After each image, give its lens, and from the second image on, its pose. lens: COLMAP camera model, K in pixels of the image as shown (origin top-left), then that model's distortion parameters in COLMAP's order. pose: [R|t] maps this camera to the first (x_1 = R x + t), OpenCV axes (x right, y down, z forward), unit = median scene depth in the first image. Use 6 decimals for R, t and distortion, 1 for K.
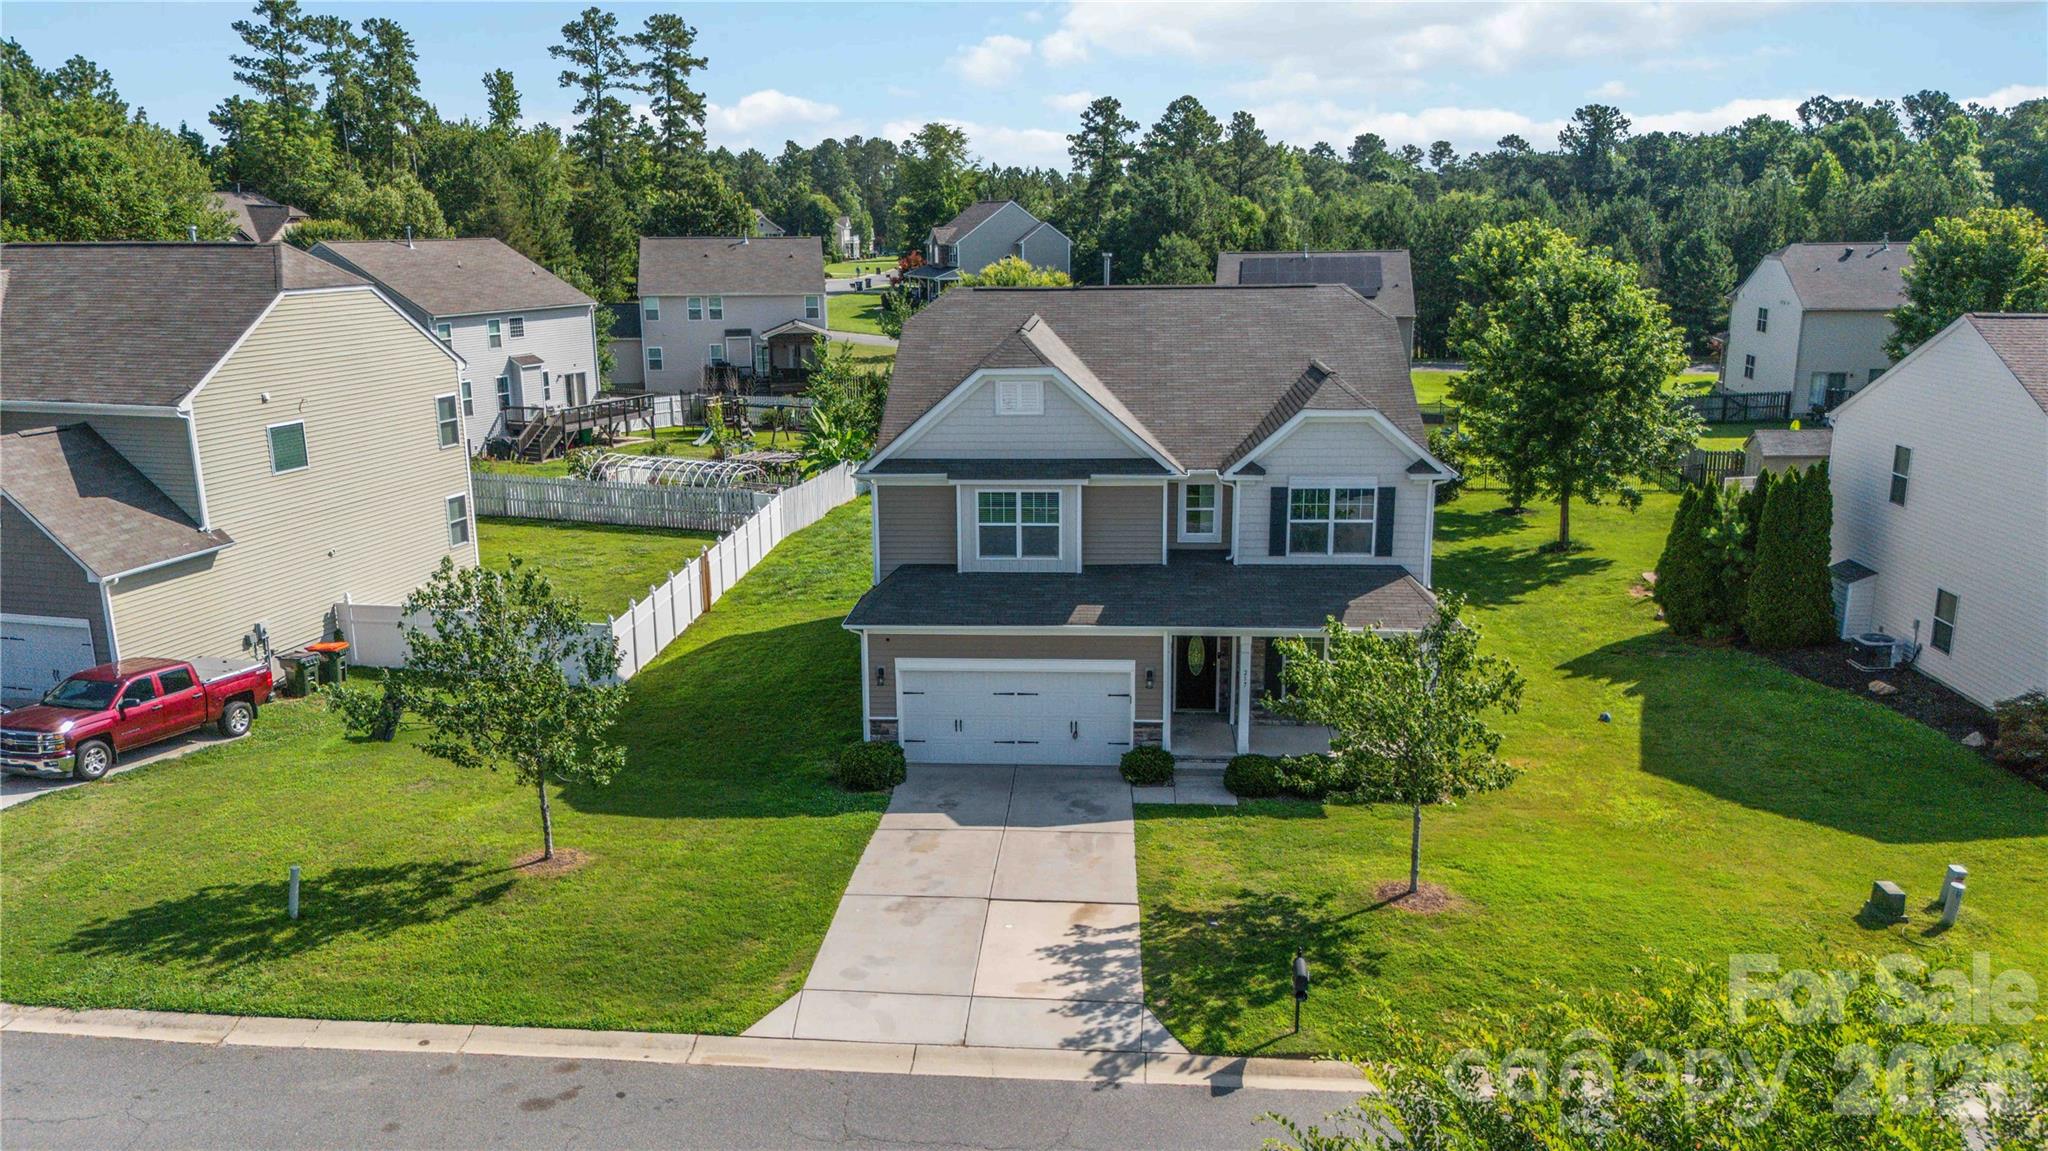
lens RADIAL K [[1517.1, 0, 1027.4], [0, 1517.1, 567.1], [0, 0, 1]] dist [0.064698, -0.061892]
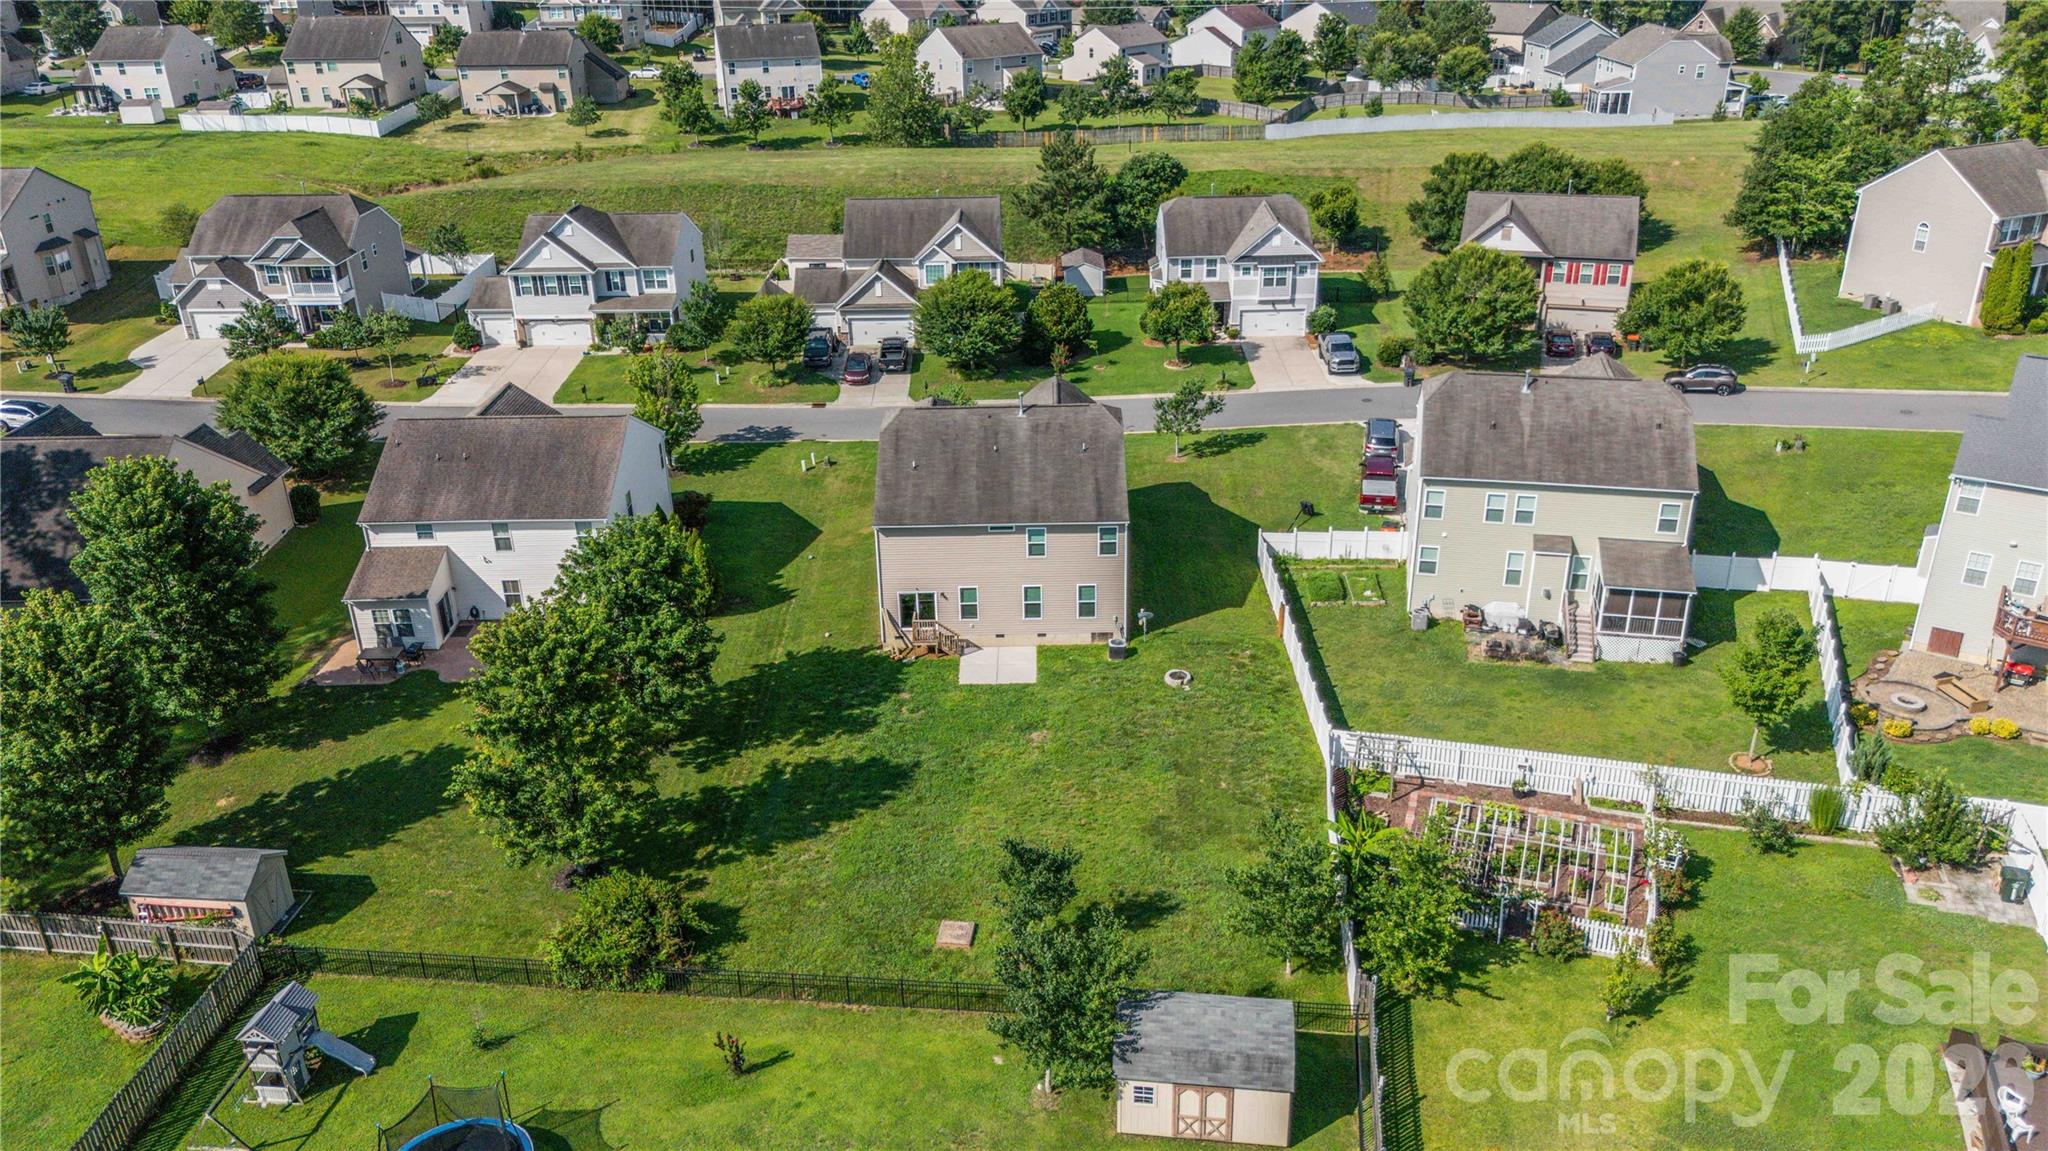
lens RADIAL K [[1517.1, 0, 1034.5], [0, 1517.1, 581.2], [0, 0, 1]] dist [0.064698, -0.061892]
pose [[-0.997779, 0.050550, -0.043370, 0.136995], [0.012987, 0.786310, 0.617696, -1.283223], [0.065327, 0.615761, -0.785220, 2.831482]]
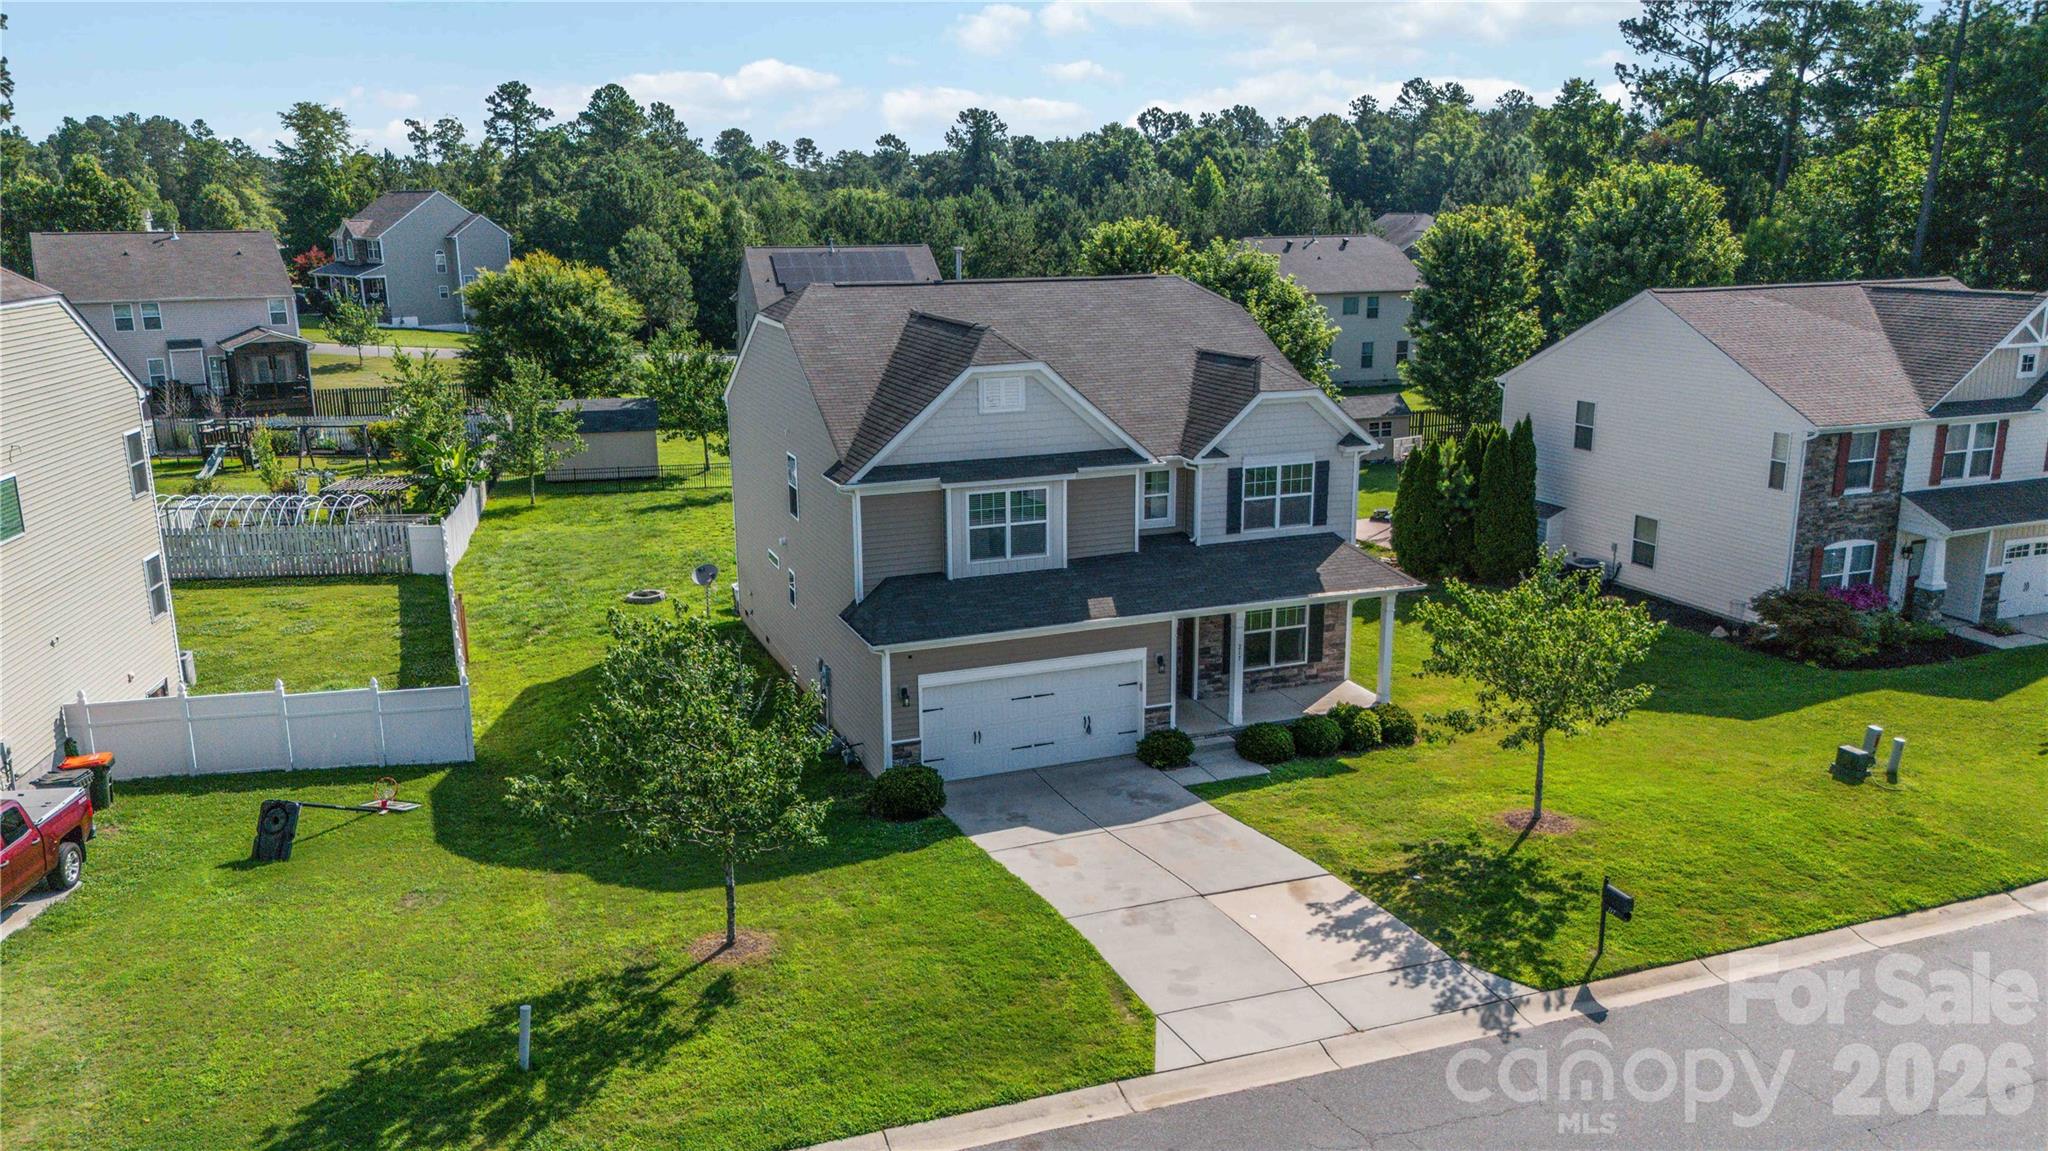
lens RADIAL K [[1517.1, 0, 1029.6], [0, 1517.1, 561.0], [0, 0, 1]] dist [0.064698, -0.061892]
pose [[0.906721, -0.094546, 0.410997, -0.353666], [0.094734, 0.995302, 0.019960, -0.020330], [-0.410954, 0.020837, 0.911418, 0.093070]]
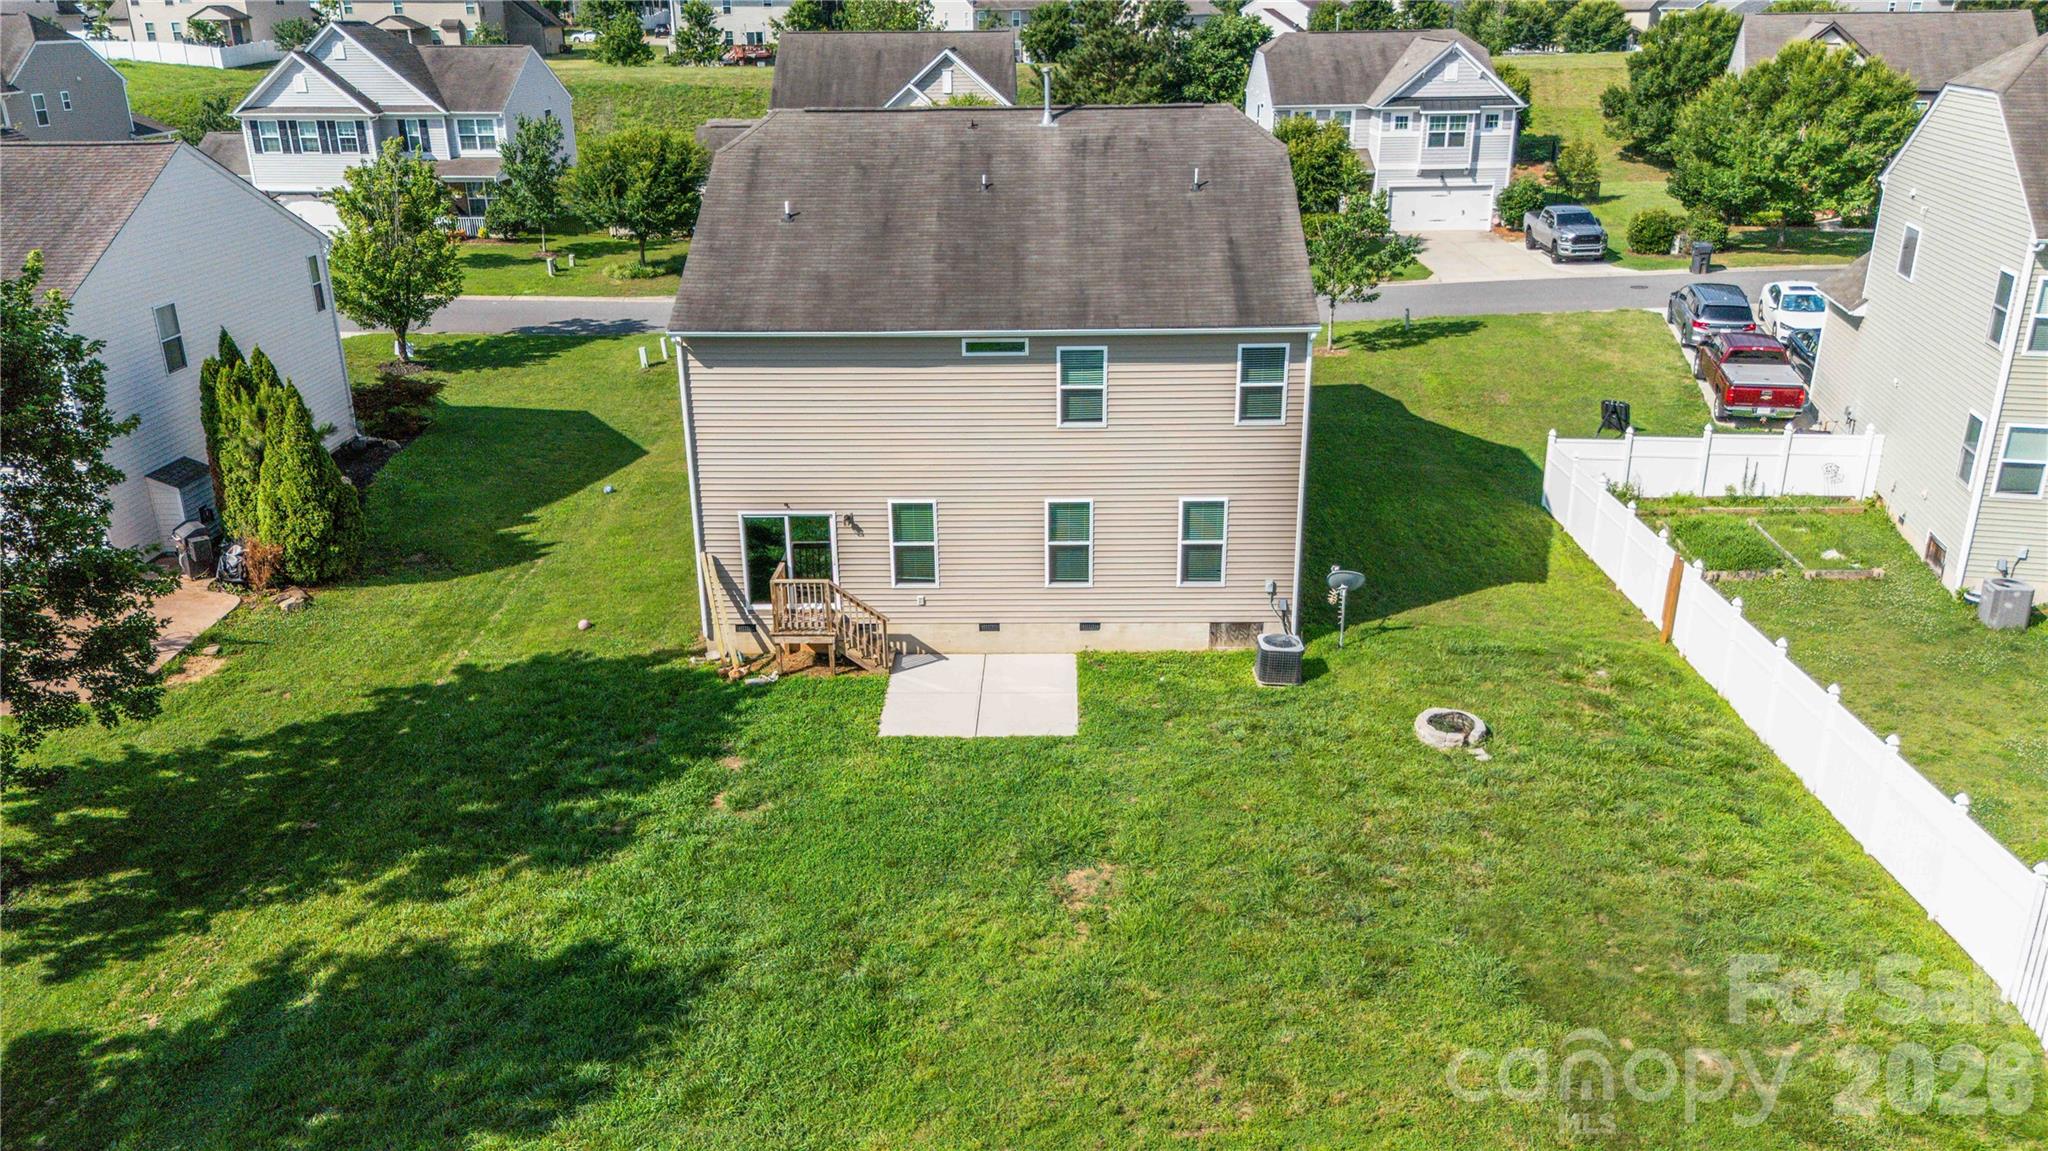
lens RADIAL K [[1517.1, 0, 1028.9], [0, 1517.1, 580.7], [0, 0, 1]] dist [0.064698, -0.061892]
pose [[-0.998875, 0.033932, -0.033116, 0.103835], [0.009676, 0.829636, 0.558220, -0.468302], [0.046416, 0.557272, -0.829032, 1.969152]]
